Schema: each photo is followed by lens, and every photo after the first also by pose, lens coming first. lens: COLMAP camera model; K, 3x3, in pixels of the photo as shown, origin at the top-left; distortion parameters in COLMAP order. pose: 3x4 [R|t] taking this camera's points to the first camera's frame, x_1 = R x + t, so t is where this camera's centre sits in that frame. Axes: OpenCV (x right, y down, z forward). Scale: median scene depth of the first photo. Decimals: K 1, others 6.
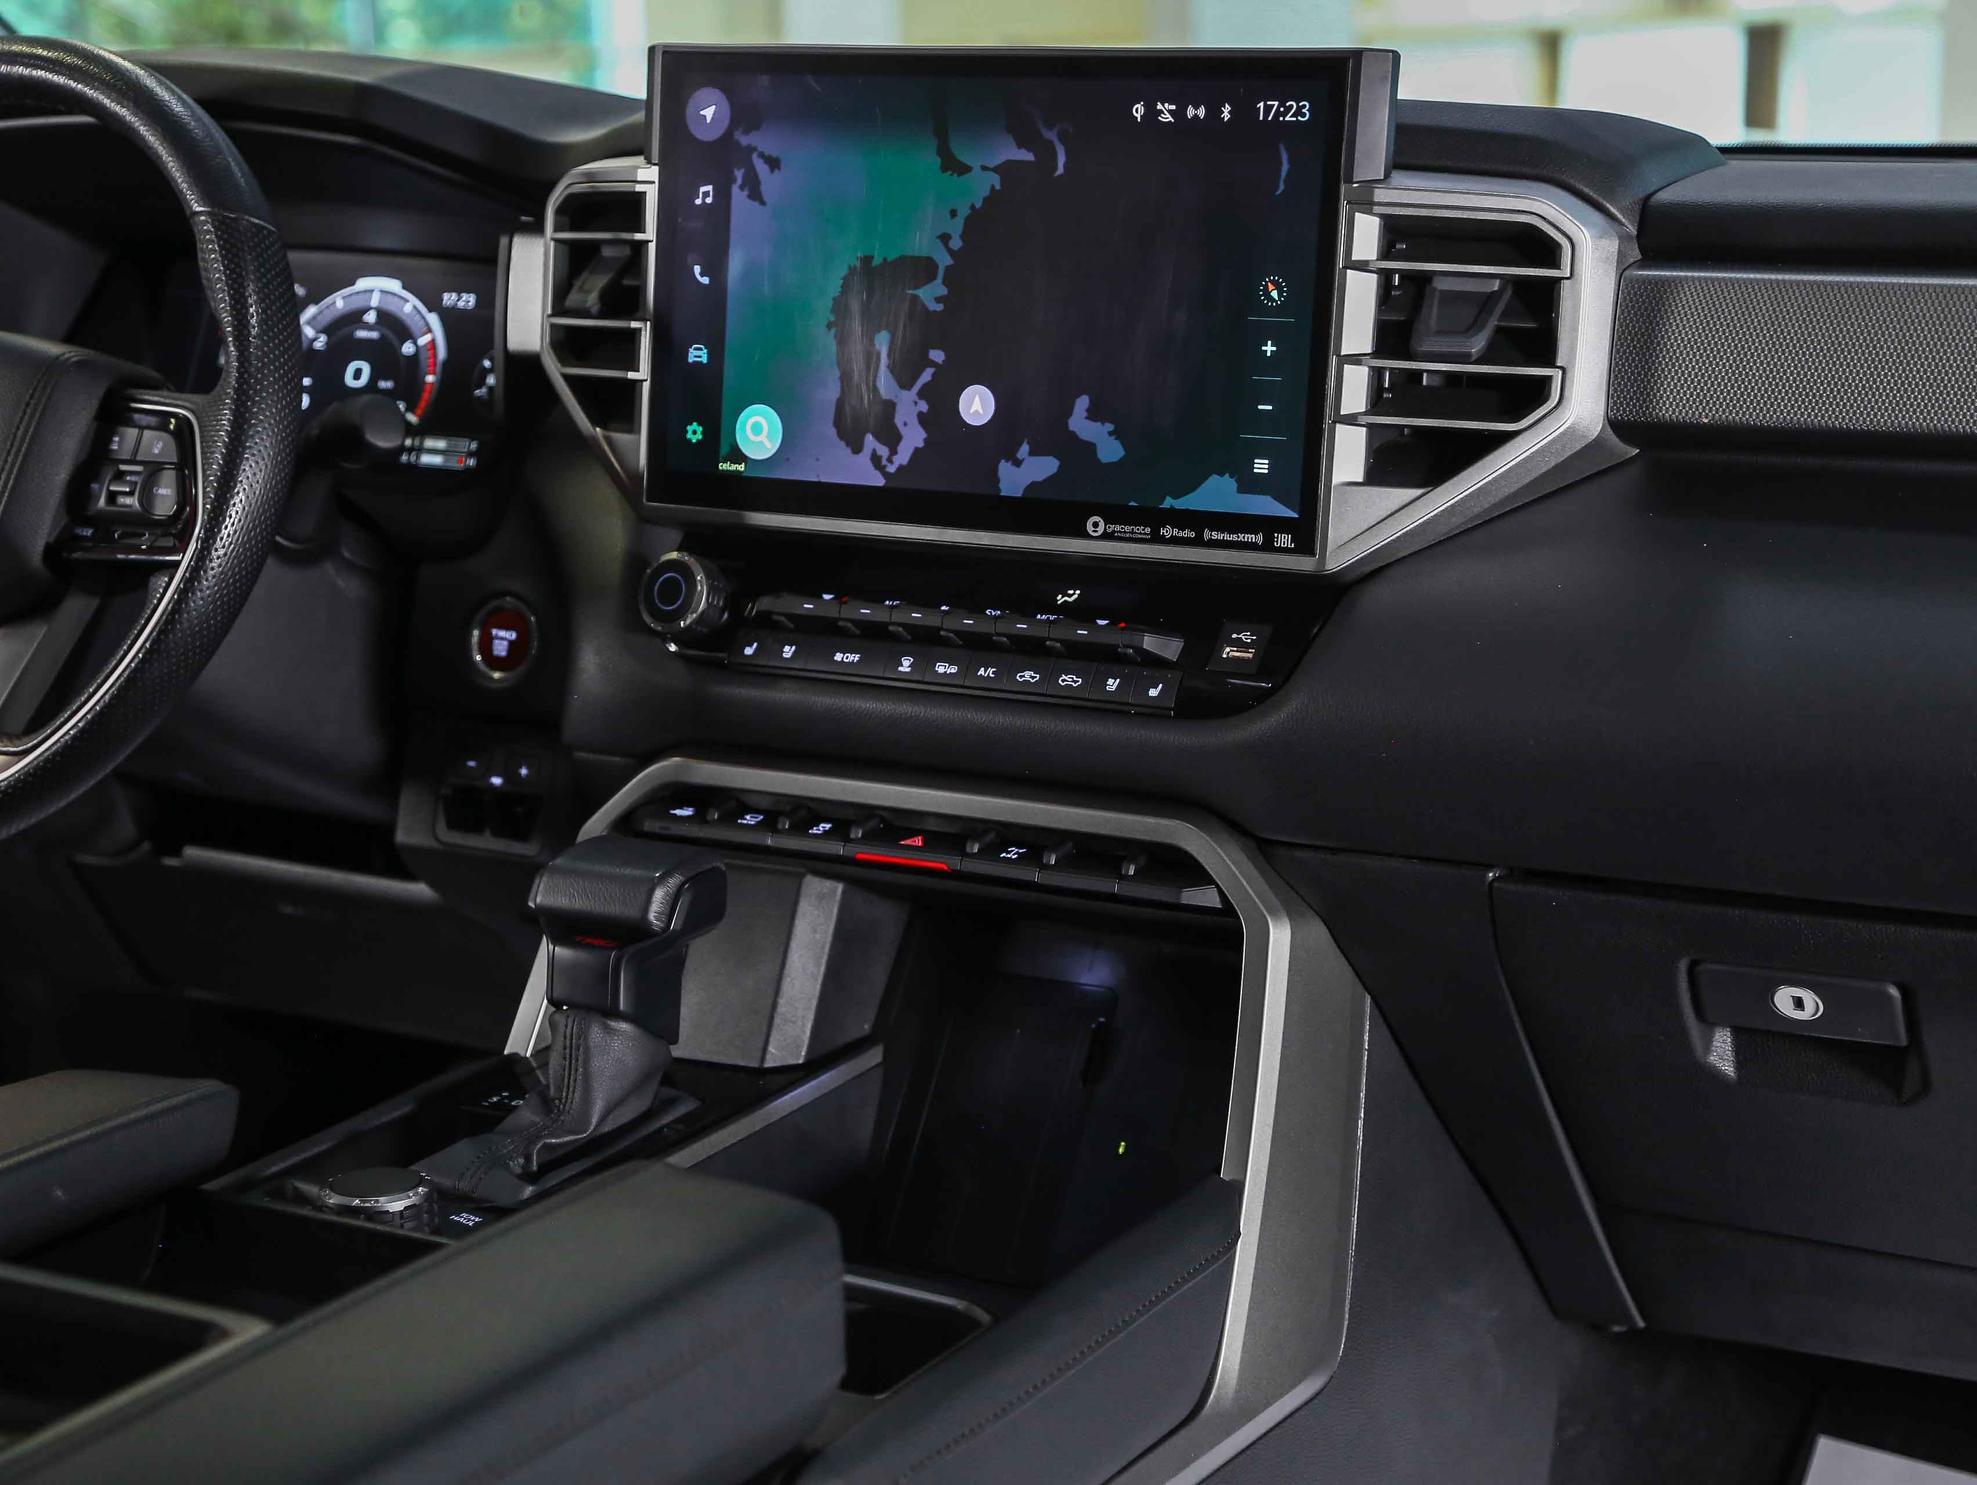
lens RADIAL K [[3628.1, 0, 980.8], [0, 3628.1, 742.4], [0, 0, 1]] dist [0.220551, 0.000000]
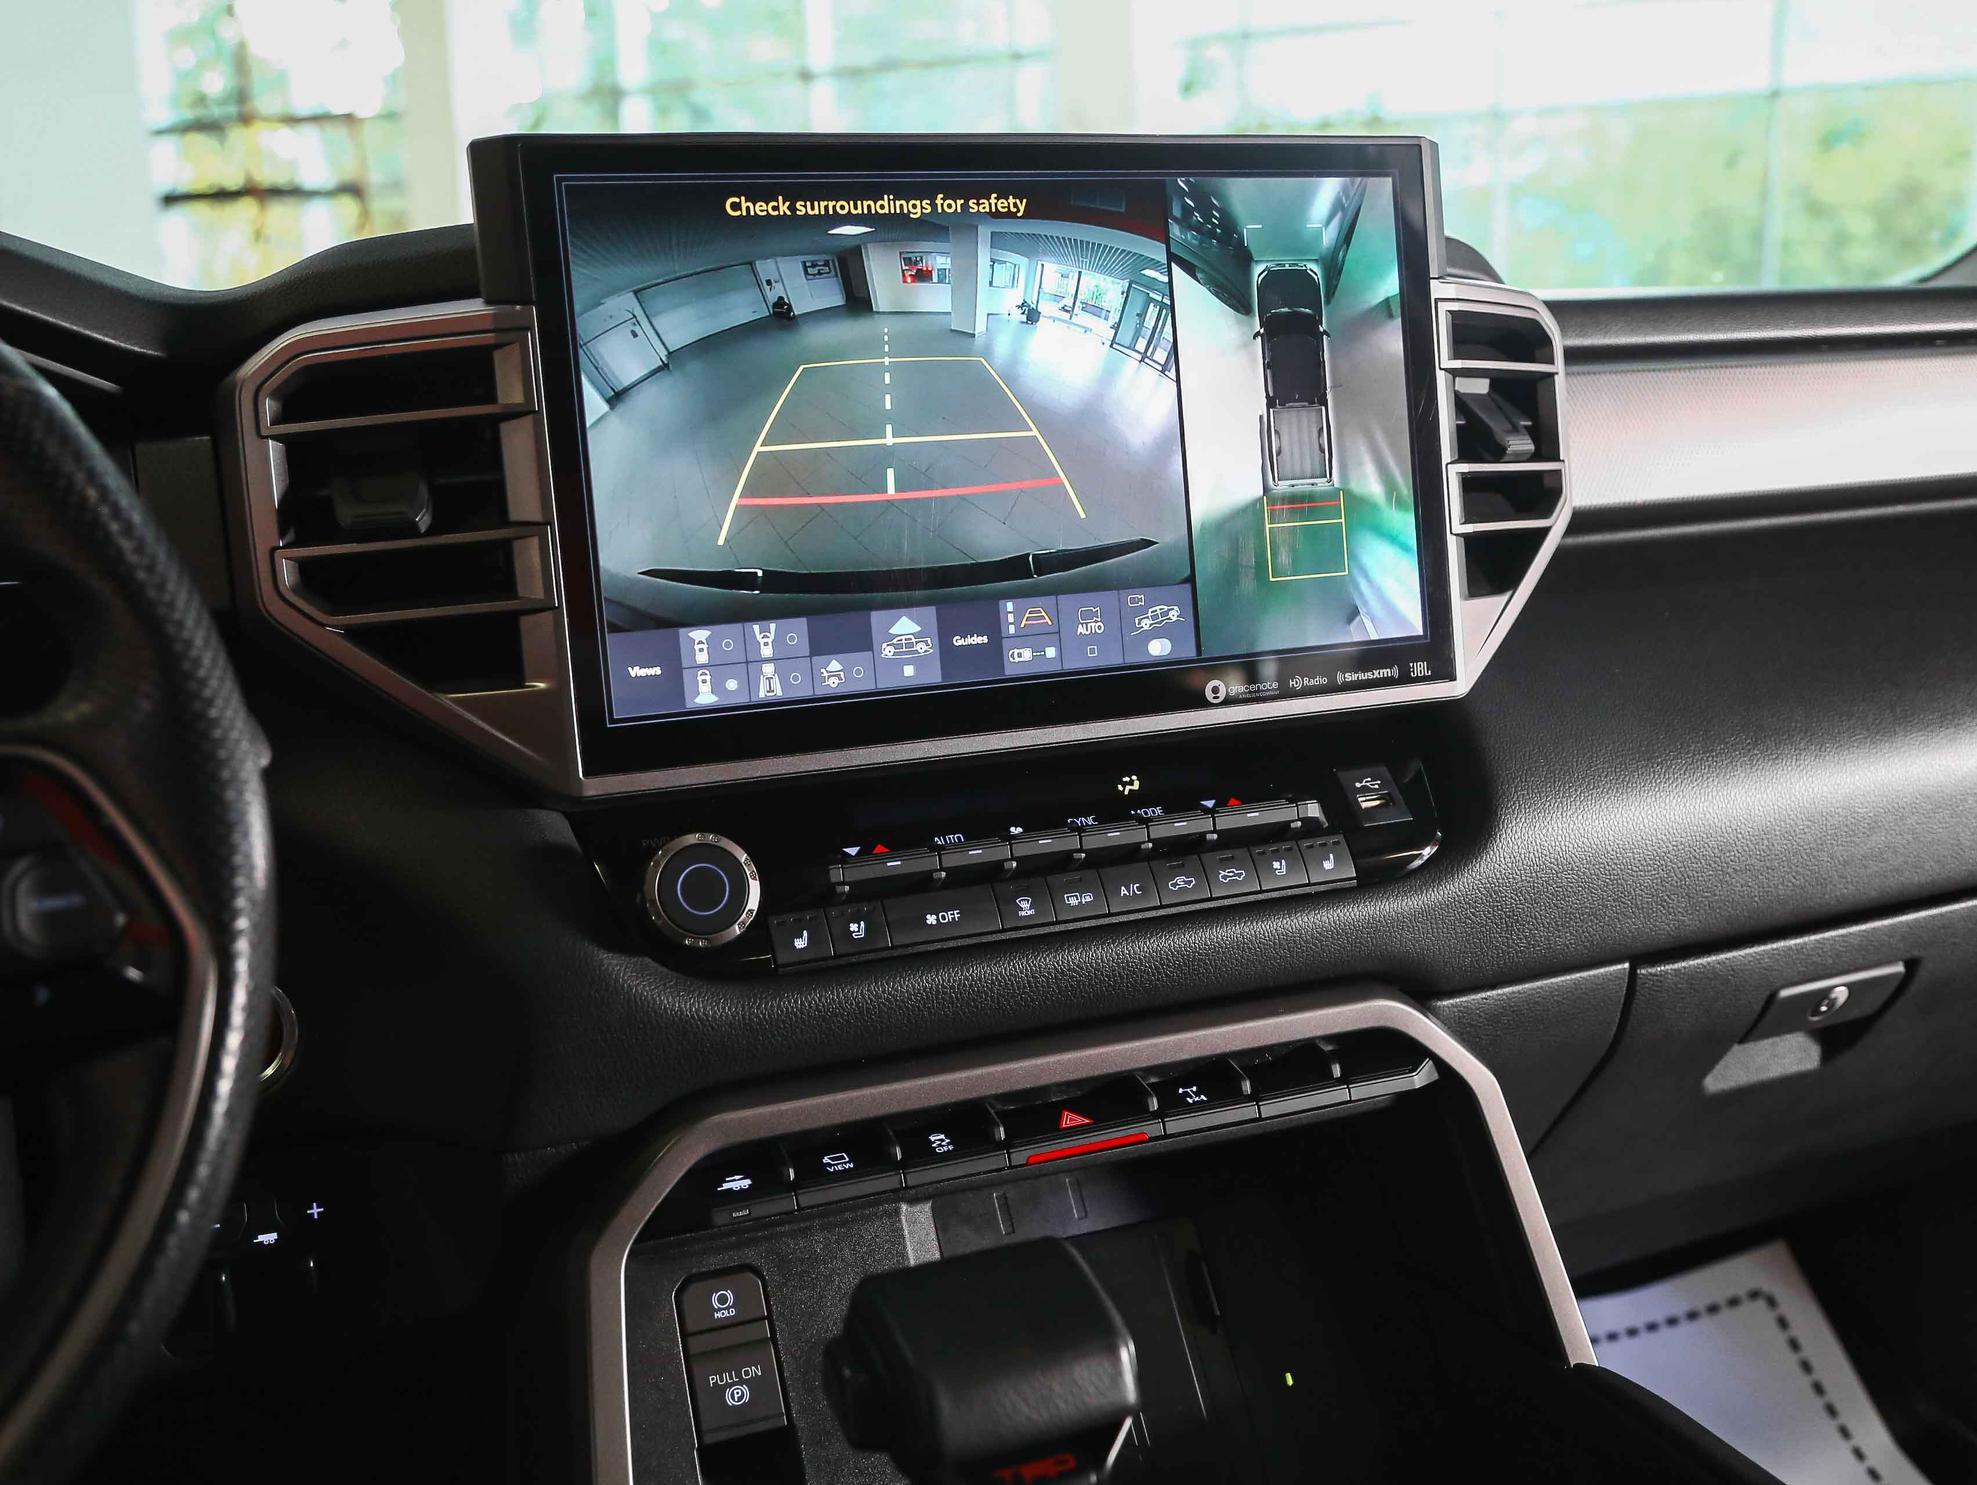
lens RADIAL K [[2005.4, 0, 990.8], [0, 2005.4, 747.8], [0, 0, 1]] dist [-0.012719, 0.000000]
pose [[0.630656, -0.171301, 0.756921, -0.346791], [0.198019, 0.978570, 0.056476, -0.080790], [-0.750374, 0.114268, 0.651062, 0.711431]]
